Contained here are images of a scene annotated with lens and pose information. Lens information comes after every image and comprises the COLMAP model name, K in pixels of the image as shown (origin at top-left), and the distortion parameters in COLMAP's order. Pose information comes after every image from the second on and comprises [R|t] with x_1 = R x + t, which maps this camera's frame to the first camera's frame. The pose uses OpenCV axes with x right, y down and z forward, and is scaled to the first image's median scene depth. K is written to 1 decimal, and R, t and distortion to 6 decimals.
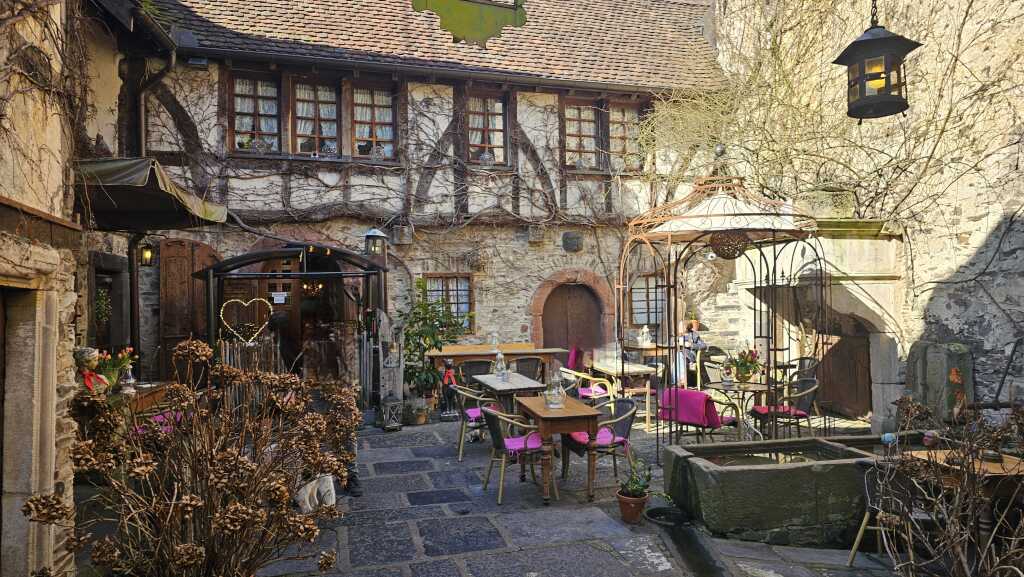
lens RADIAL K [[649.3, 0, 515.3], [0, 649.3, 300.4], [0, 0, 1]] dist [0.004248, -0.000905]
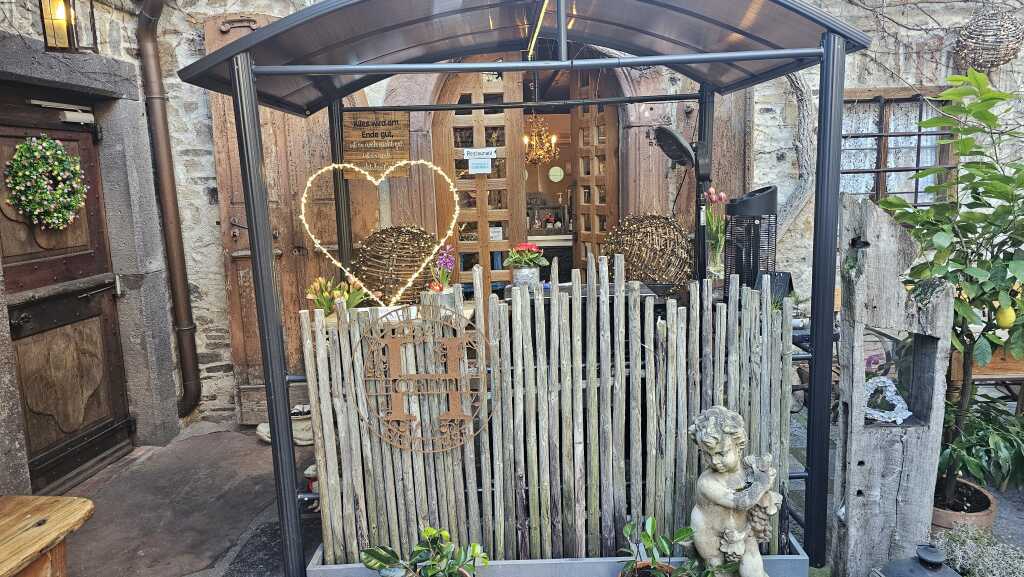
lens RADIAL K [[694.5, 0, 512.0], [0, 694.5, 288.5], [0, 0, 1]] dist [0.036247, -0.000176]
pose [[0.954909, 0.041146, -0.294034, -0.271659], [0.009704, 0.985496, 0.169420, 0.002249], [0.296740, -0.164633, 0.940660, 0.744433]]
